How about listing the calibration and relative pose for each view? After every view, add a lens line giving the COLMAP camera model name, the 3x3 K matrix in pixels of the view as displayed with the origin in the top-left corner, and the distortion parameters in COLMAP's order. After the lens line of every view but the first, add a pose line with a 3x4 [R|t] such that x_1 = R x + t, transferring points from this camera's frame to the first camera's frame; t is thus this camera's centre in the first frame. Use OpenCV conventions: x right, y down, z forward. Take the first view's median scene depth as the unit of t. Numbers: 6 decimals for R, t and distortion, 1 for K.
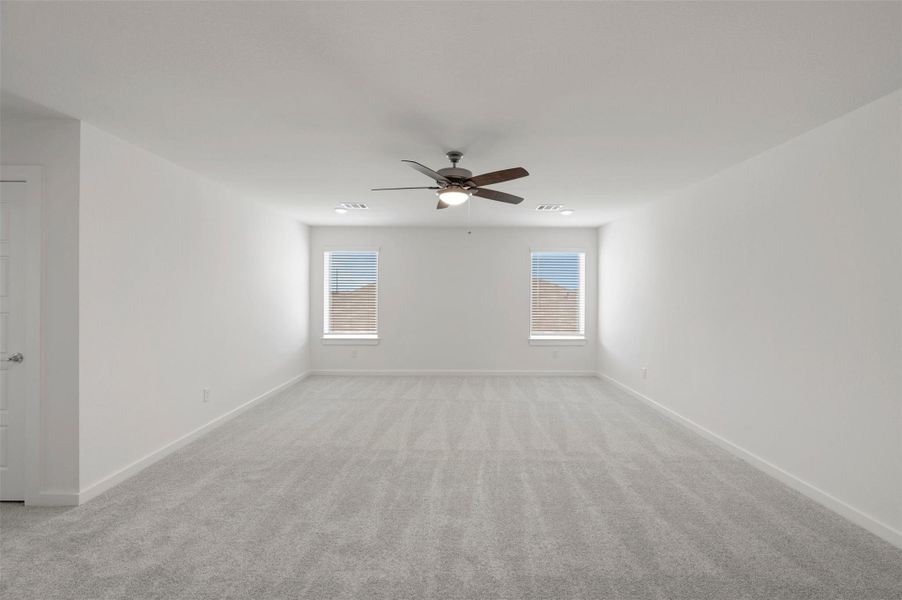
lens RADIAL K [[363.1, 0, 459.1], [0, 363.1, 296.0], [0, 0, 1]] dist [-0.000019, 0.000231]
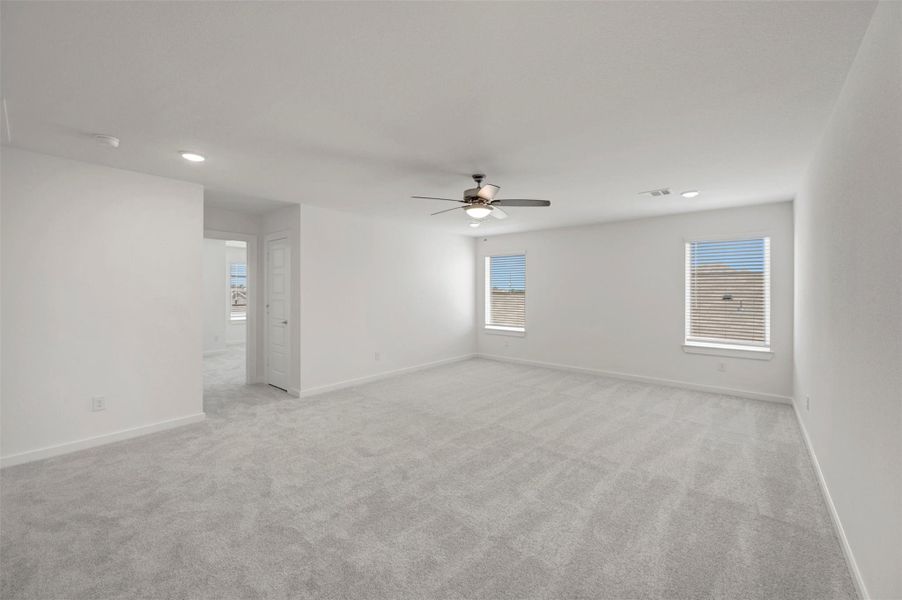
lens RADIAL K [[363.1, 0, 464.1], [0, 363.1, 295.7], [0, 0, 1]] dist [-0.000019, 0.000231]
pose [[0.767239, 0.006425, -0.641329, 0.366842], [-0.003285, 0.999976, 0.006088, 0.000315], [0.641353, -0.002564, 0.767242, 0.020042]]
